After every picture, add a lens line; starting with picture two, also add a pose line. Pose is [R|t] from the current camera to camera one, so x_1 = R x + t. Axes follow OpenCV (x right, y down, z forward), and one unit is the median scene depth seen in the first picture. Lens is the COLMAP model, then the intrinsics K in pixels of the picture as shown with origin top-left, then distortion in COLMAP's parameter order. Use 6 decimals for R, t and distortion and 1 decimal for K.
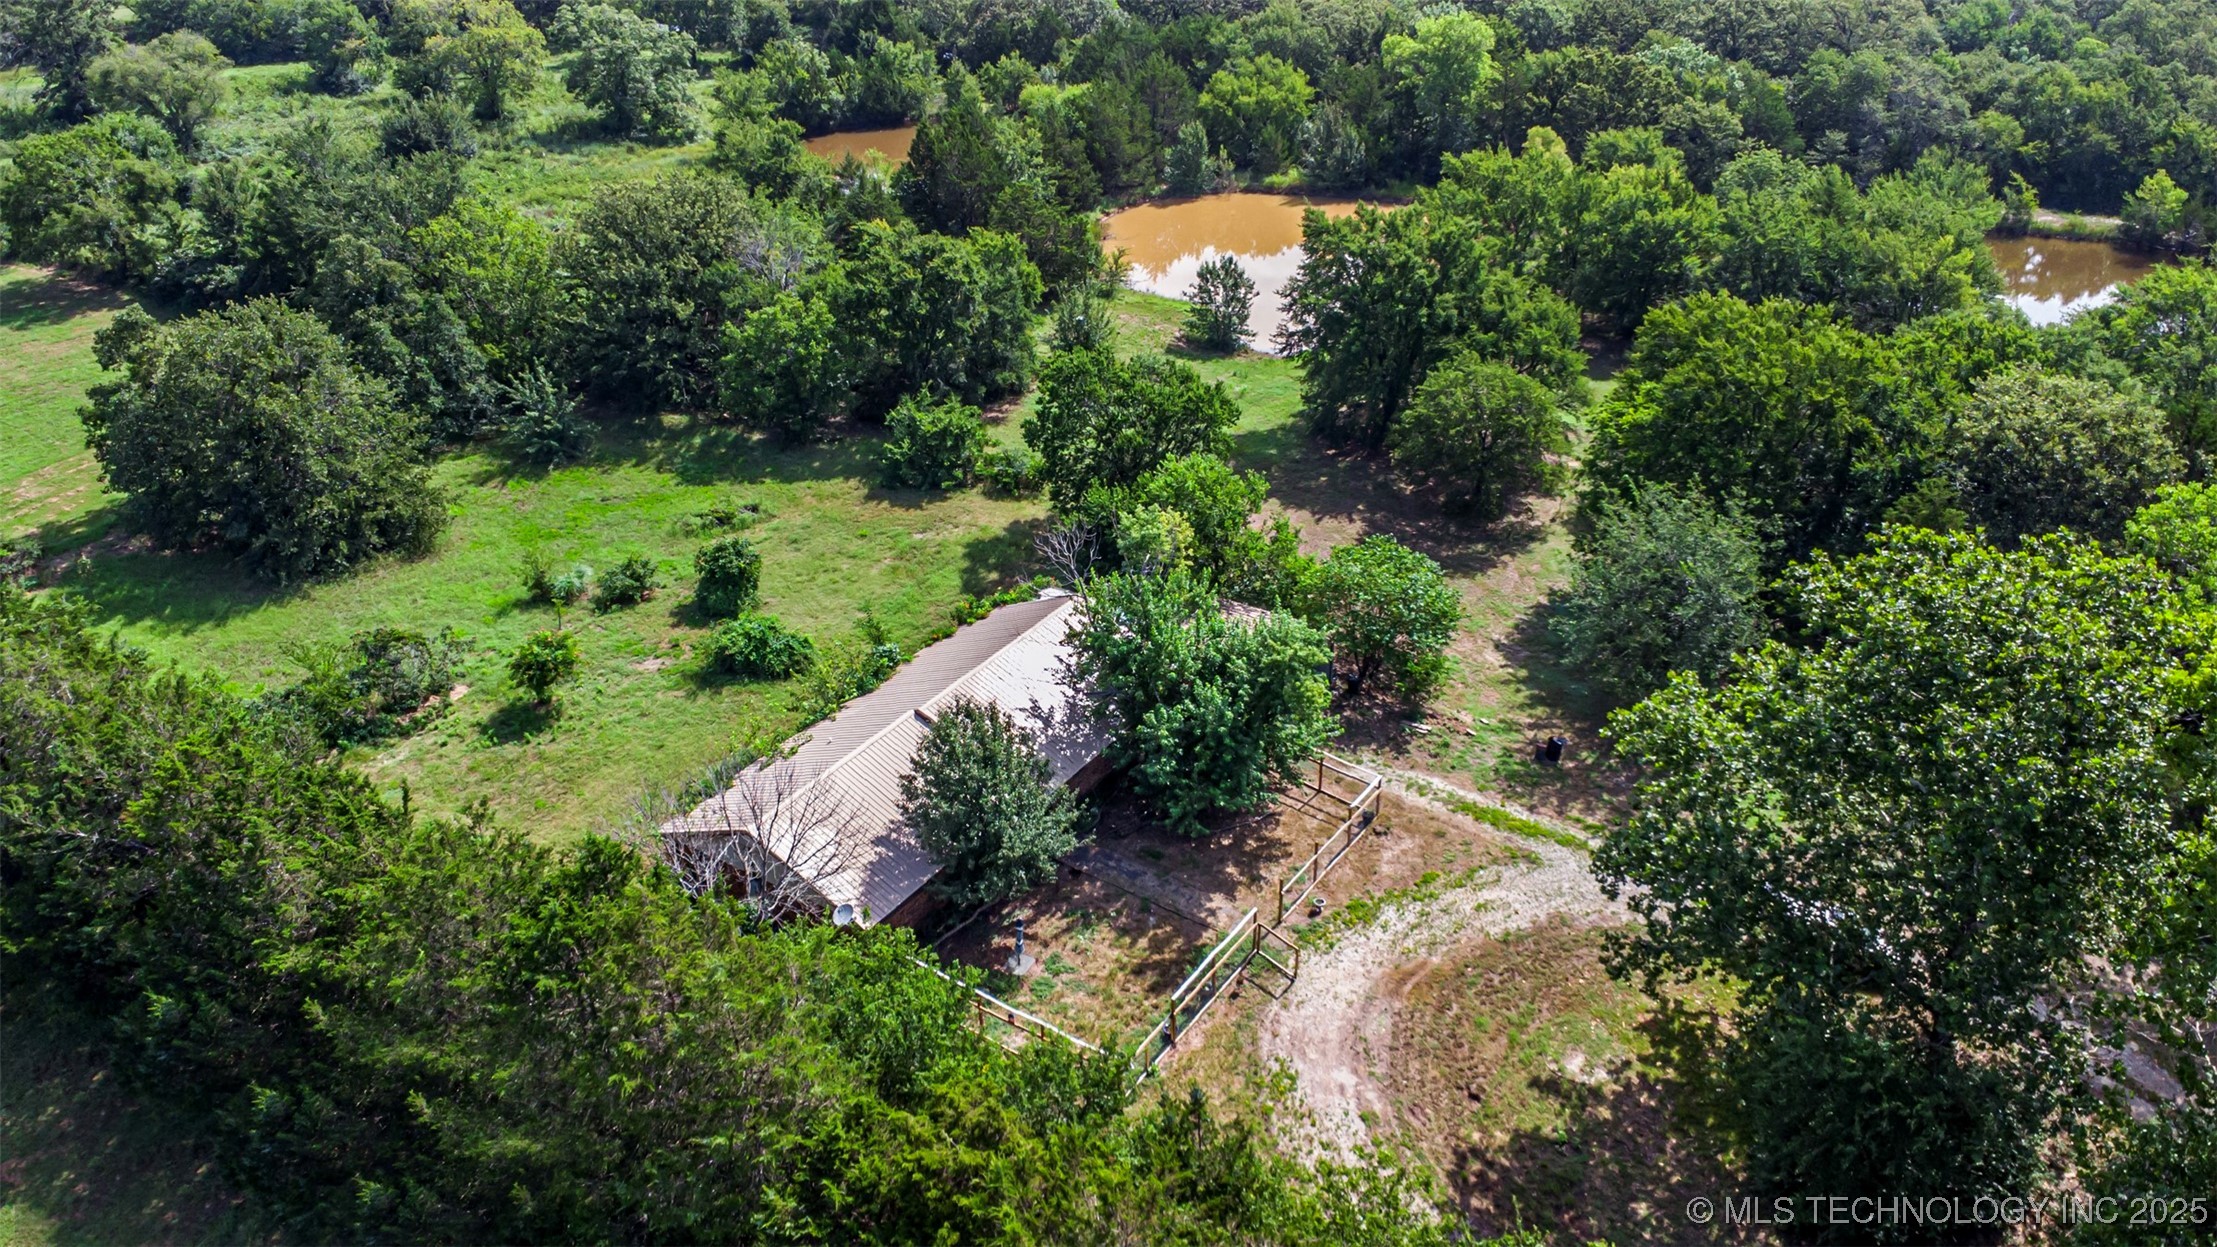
lens RADIAL K [[1637.9, 0, 1108.5], [0, 1637.9, 623.5], [0, 0, 1]] dist [0.044389, -0.070095]
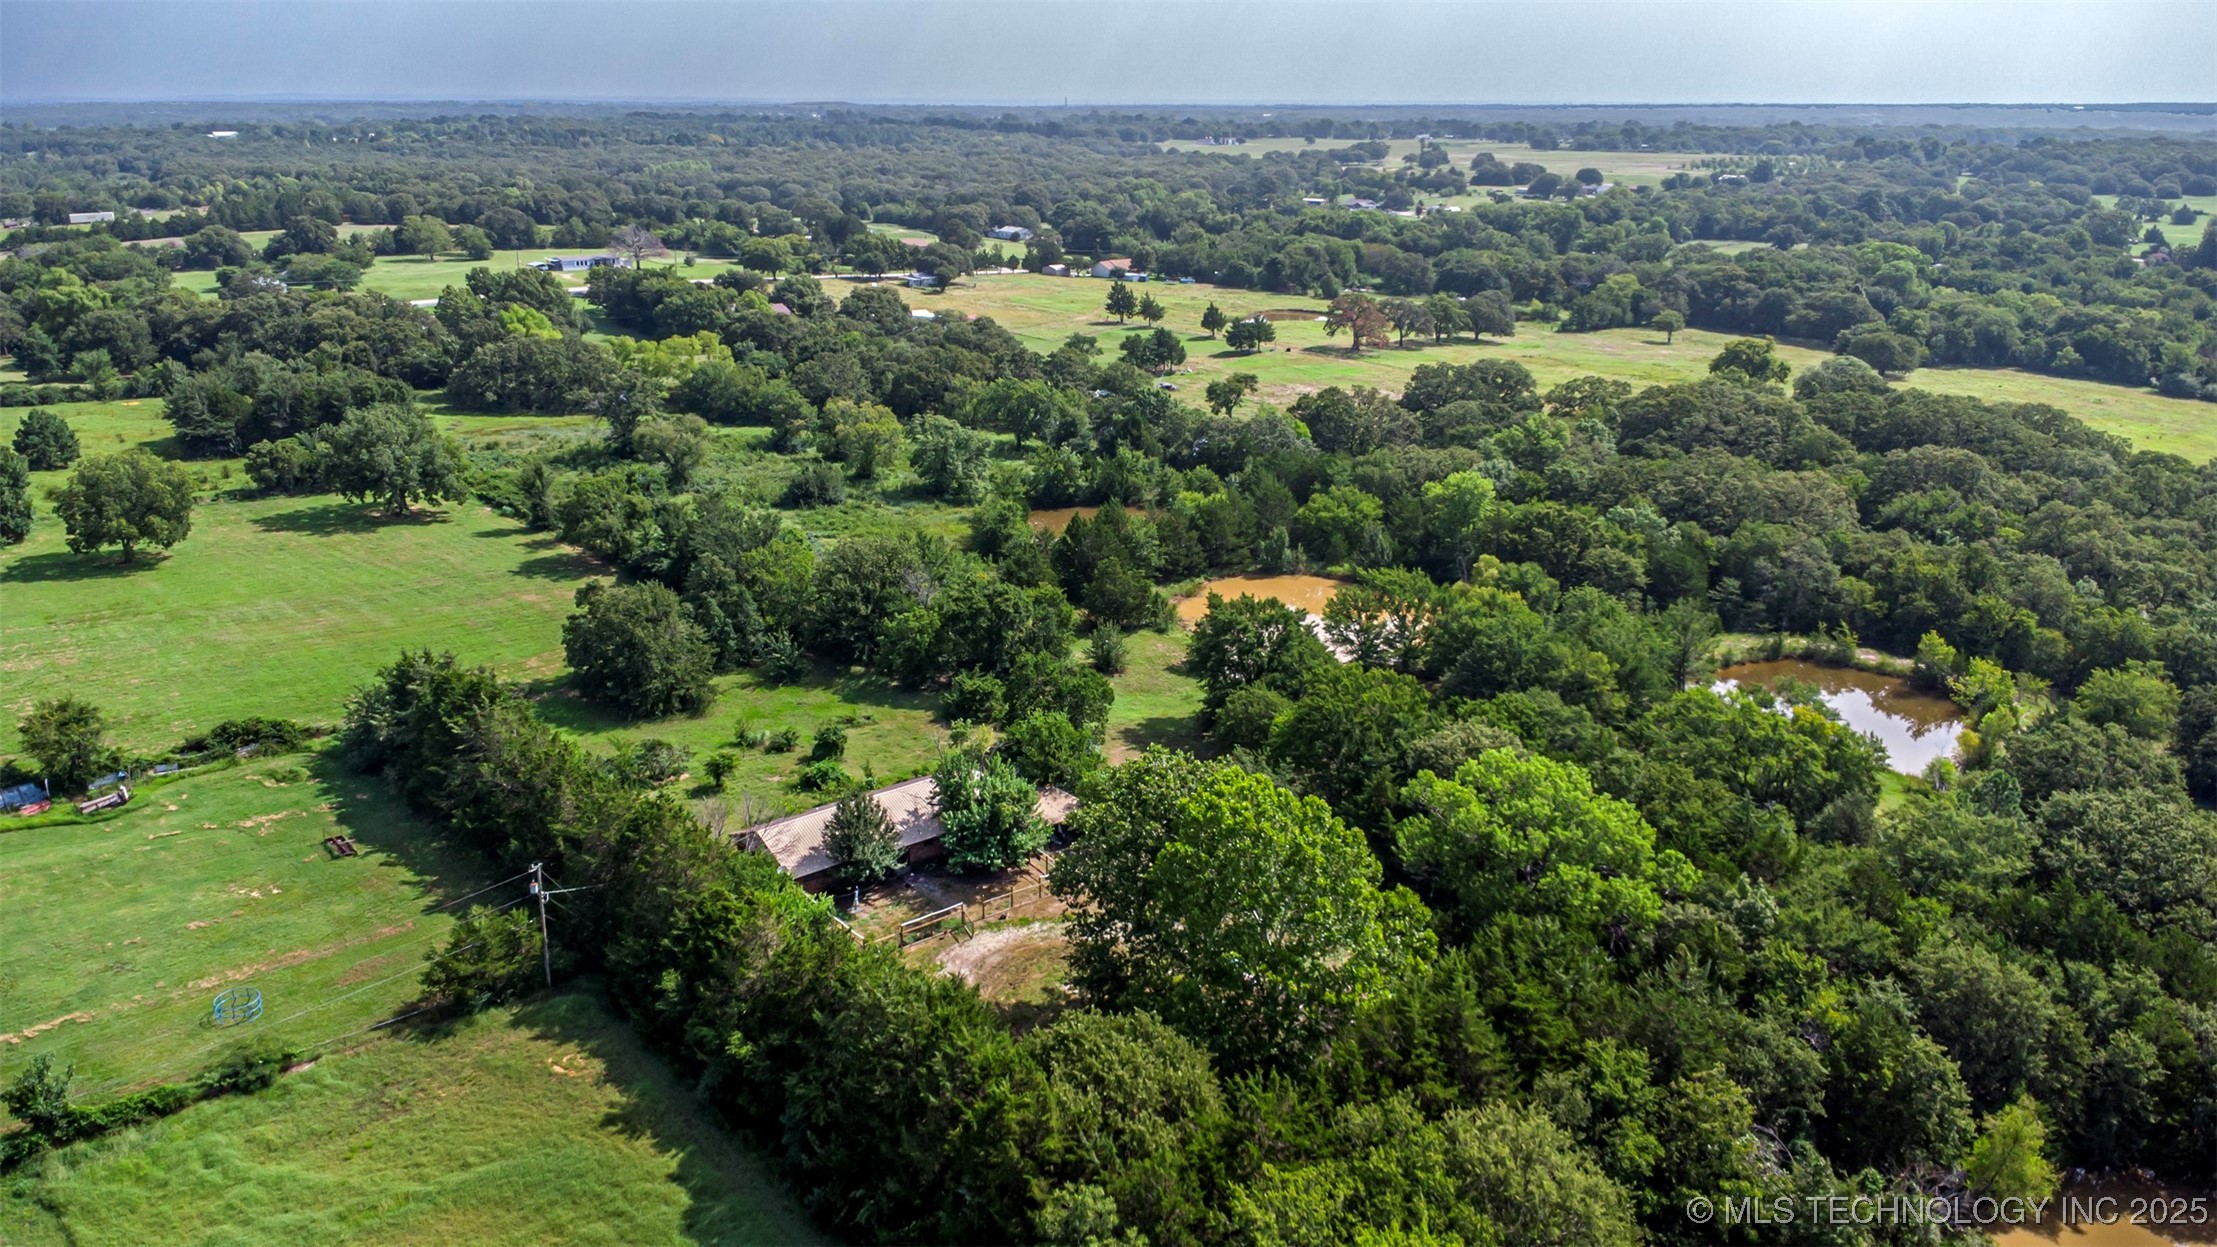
lens RADIAL K [[1637.9, 0, 1108.5], [0, 1637.9, 623.5], [0, 0, 1]] dist [0.044389, -0.070095]
pose [[0.955571, 0.111344, -0.272923, 0.510719], [-0.162759, 0.971271, -0.173613, 0.098906], [0.245752, 0.210320, 0.946241, -0.671406]]
